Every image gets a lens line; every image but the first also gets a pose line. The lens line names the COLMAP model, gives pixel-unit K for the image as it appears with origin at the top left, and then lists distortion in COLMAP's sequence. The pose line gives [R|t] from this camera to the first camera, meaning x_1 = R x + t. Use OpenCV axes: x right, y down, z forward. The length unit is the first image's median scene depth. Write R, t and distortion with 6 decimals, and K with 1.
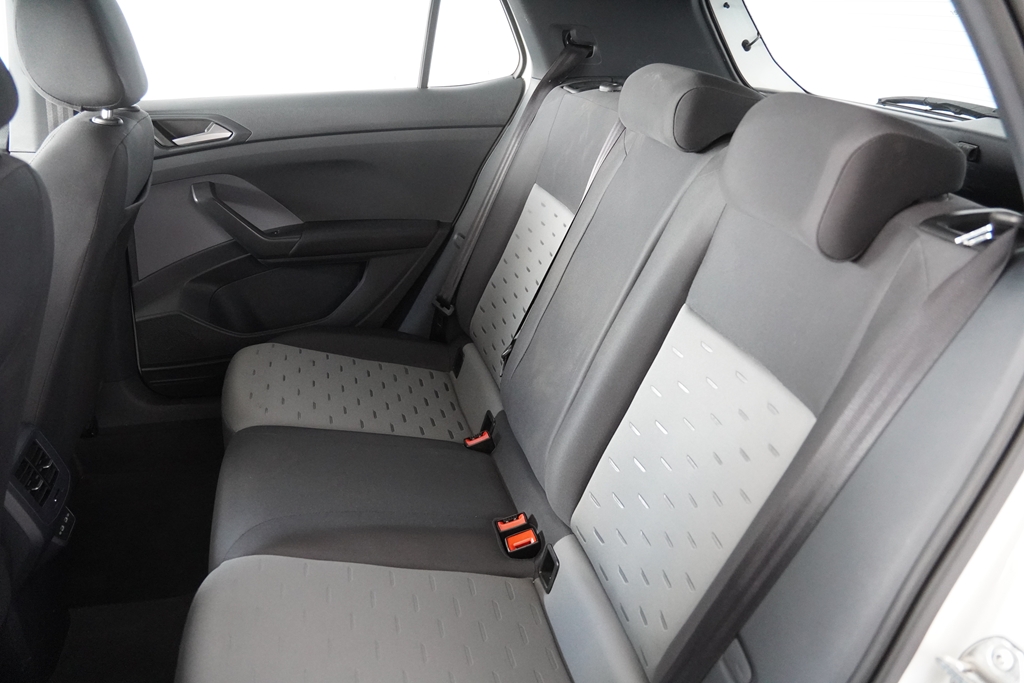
lens RADIAL K [[765.3, 0, 512.0], [0, 765.3, 341.5], [0, 0, 1]] dist [-0.148640, 0.120841]
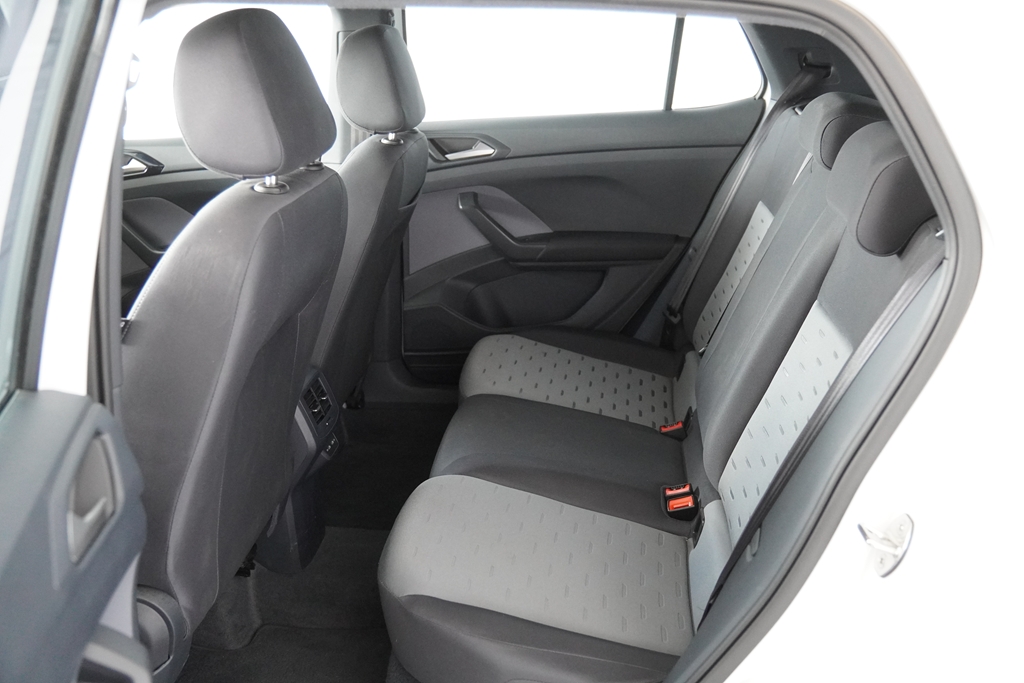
lens RADIAL K [[999.0, 0, 512.0], [0, 999.0, 341.5], [0, 0, 1]] dist [-0.011527, -0.003526]
pose [[0.924899, 0.069099, -0.373880, 0.241756], [-0.095822, 0.993968, -0.053342, 0.091771], [0.367939, 0.085162, 0.925942, -0.385718]]
